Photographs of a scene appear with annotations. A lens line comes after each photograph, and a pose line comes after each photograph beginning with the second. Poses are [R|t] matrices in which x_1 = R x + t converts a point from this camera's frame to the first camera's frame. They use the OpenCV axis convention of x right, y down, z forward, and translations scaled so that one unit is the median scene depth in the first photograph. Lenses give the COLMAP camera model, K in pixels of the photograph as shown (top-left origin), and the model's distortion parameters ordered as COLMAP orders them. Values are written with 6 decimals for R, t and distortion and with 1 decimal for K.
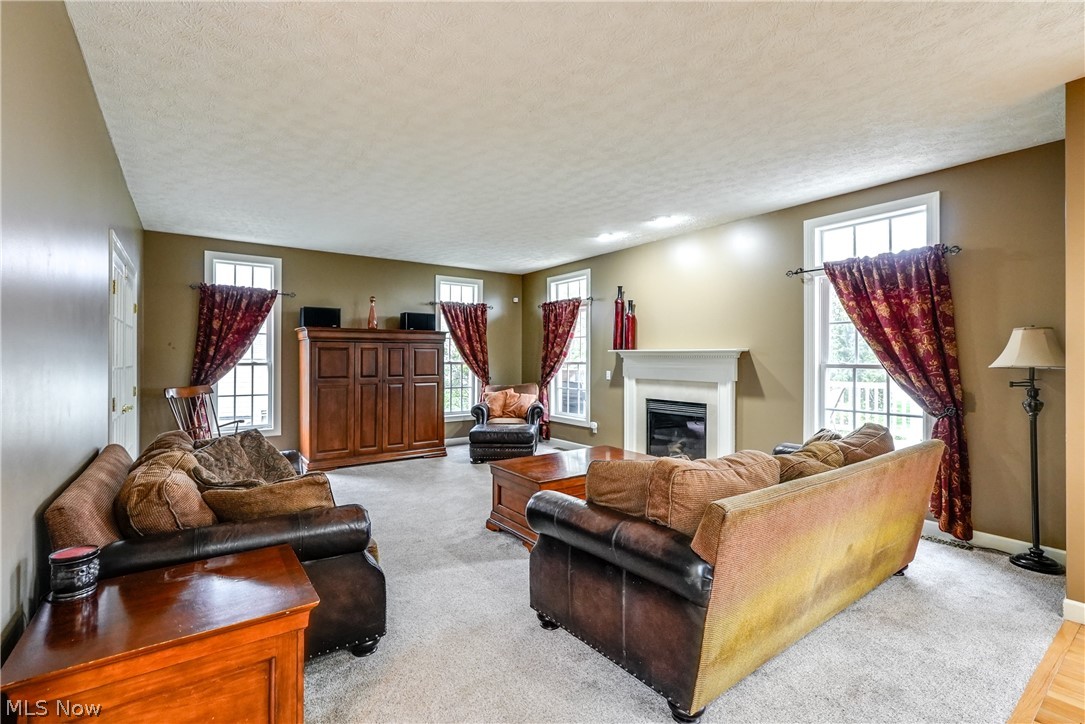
lens RADIAL K [[498.8, 0, 541.8], [0, 498.8, 358.3], [0, 0, 1]] dist [-0.004096, -0.000168]
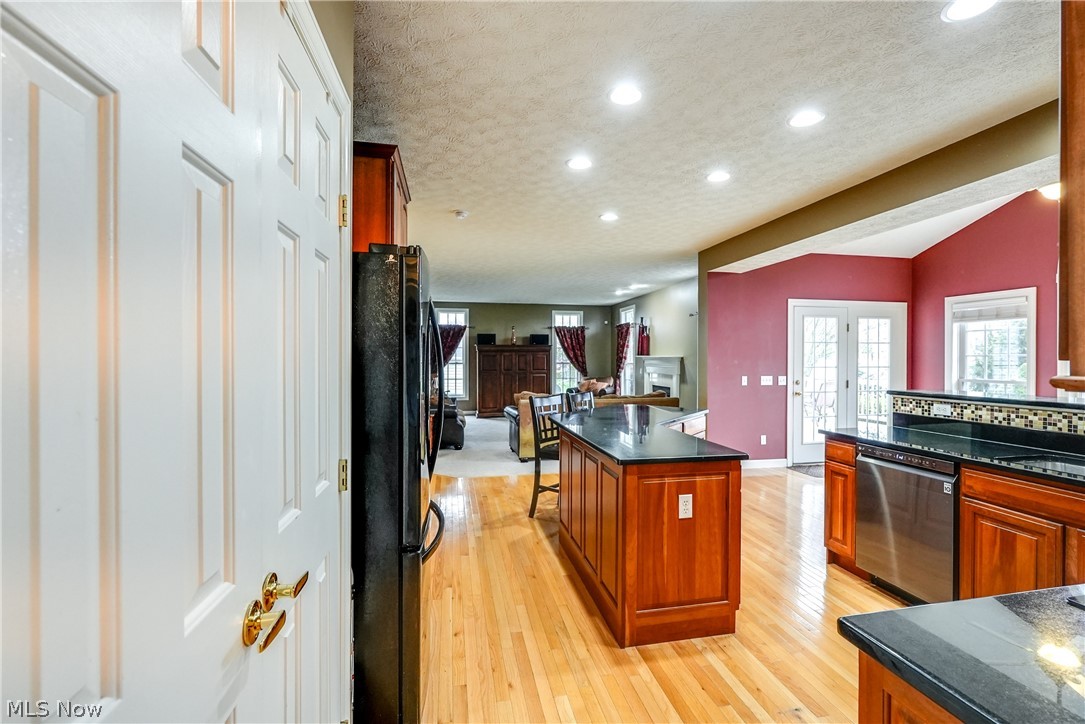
lens RADIAL K [[498.8, 0, 547.4], [0, 498.8, 363.5], [0, 0, 1]] dist [-0.004096, -0.000168]
pose [[0.910289, 0.004591, -0.413947, 0.552731], [-0.001063, 0.999961, 0.008751, -0.005003], [0.413971, -0.007526, 0.910259, -0.631349]]
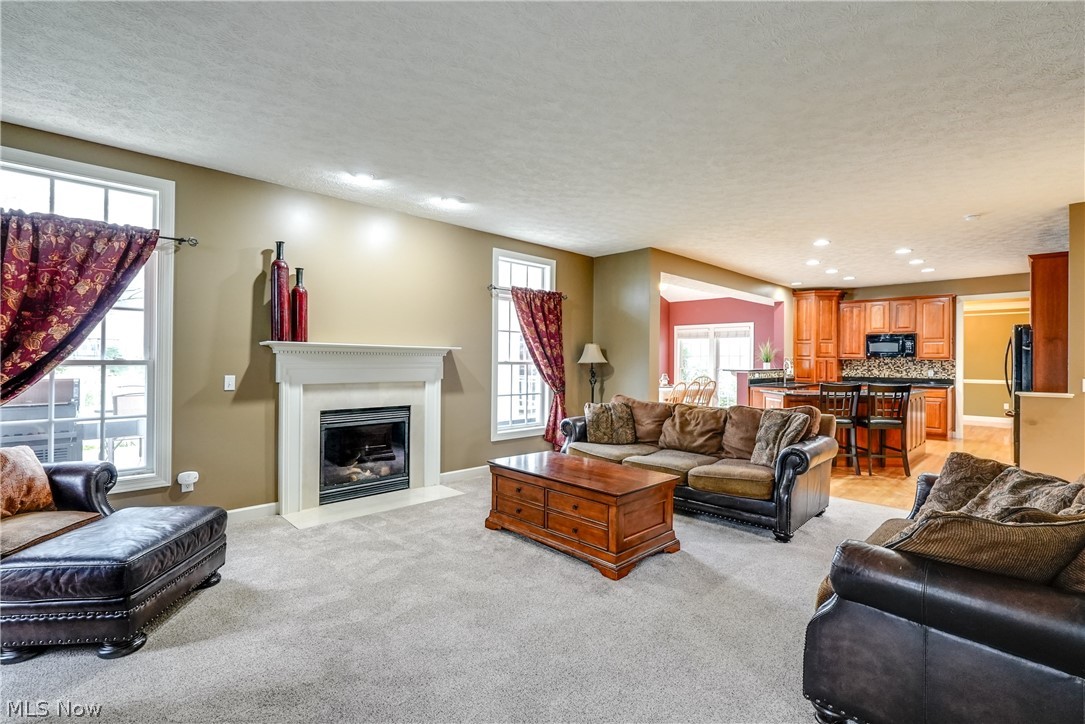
lens RADIAL K [[498.8, 0, 546.3], [0, 498.8, 356.4], [0, 0, 1]] dist [-0.004096, -0.000168]
pose [[-0.152106, -0.002479, 0.988361, -0.523999], [-0.014518, 0.999895, 0.000274, -0.003011], [-0.988258, -0.014307, -0.152126, 0.754433]]
